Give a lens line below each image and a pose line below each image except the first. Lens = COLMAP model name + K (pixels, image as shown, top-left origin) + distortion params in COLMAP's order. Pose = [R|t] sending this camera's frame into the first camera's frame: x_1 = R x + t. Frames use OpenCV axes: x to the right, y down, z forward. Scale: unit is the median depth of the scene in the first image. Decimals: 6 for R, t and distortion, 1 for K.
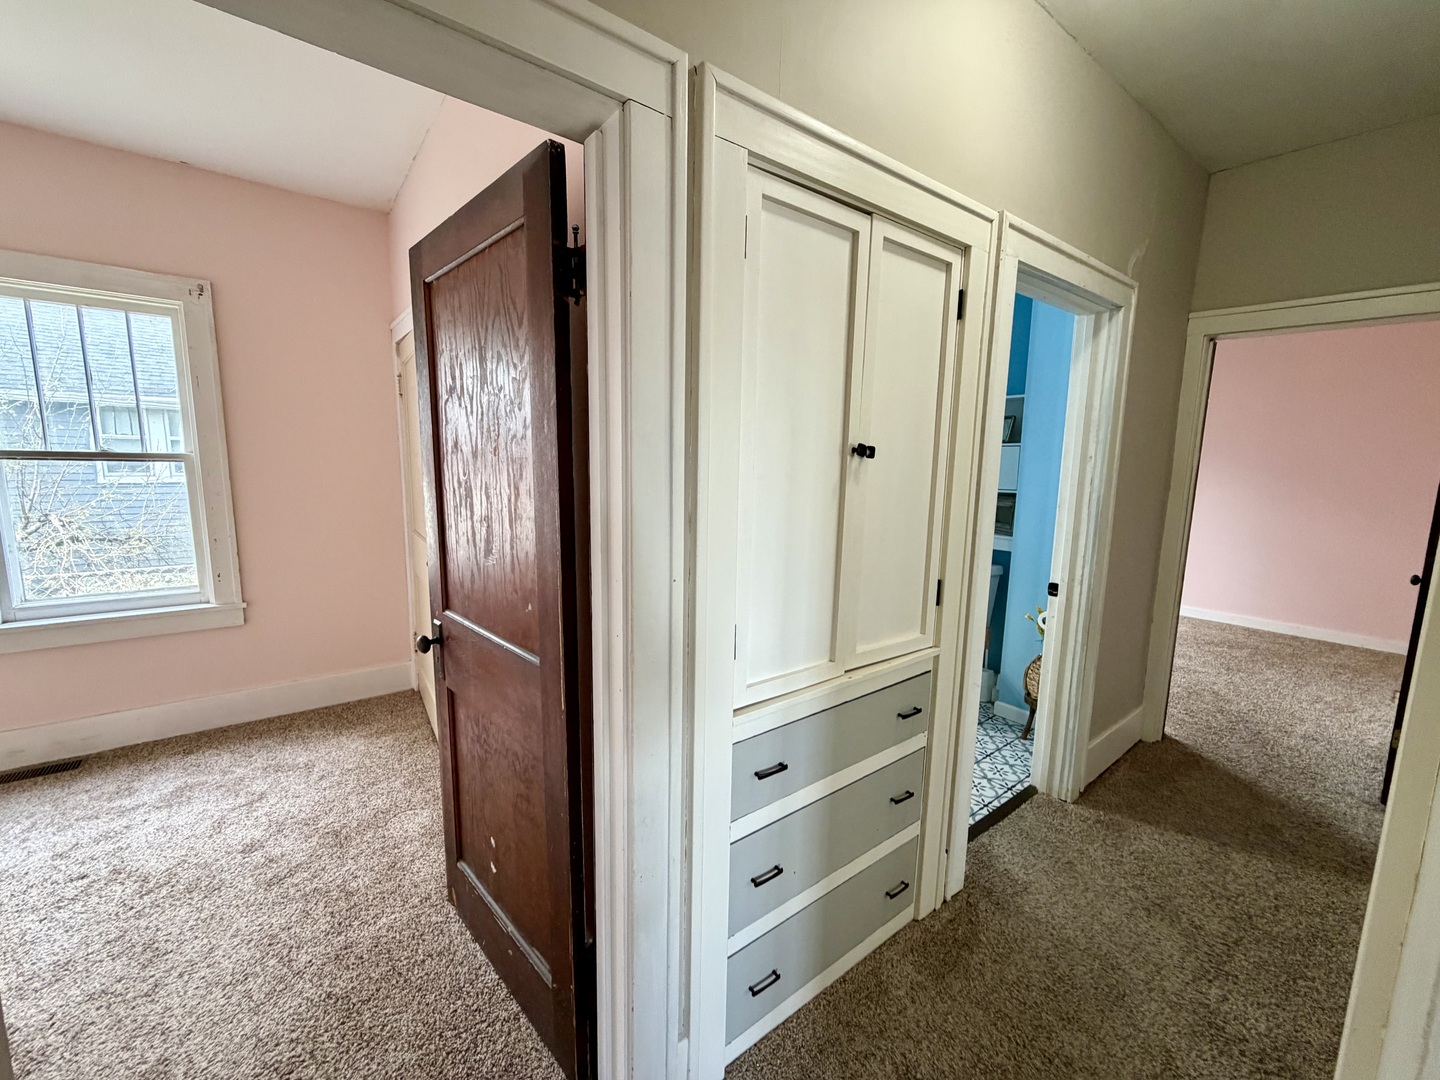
lens RADIAL K [[572.8, 0, 715.7], [0, 572.8, 542.3], [0, 0, 1]] dist [-0.000266, 0.000099]
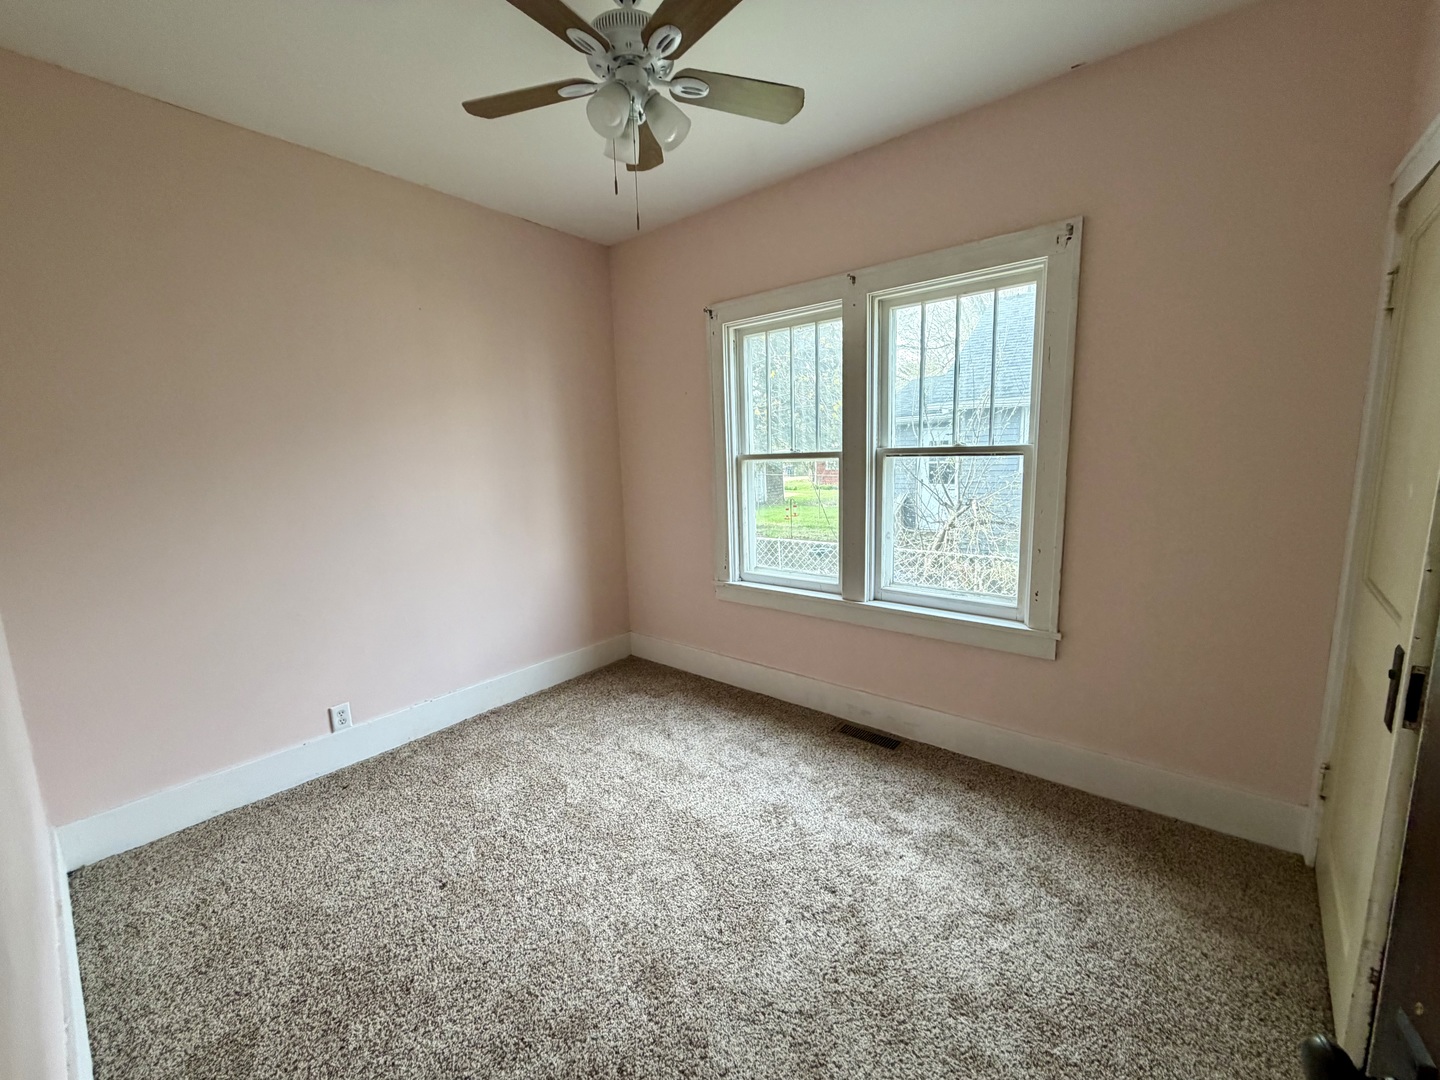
lens RADIAL K [[572.8, 0, 716.8], [0, 572.8, 540.0], [0, 0, 1]] dist [-0.000266, 0.000099]
pose [[0.232961, 0.119684, -0.965093, -0.217497], [-0.105324, 0.989666, 0.097308, -0.053925], [0.966766, 0.078979, 0.243159, 0.393635]]
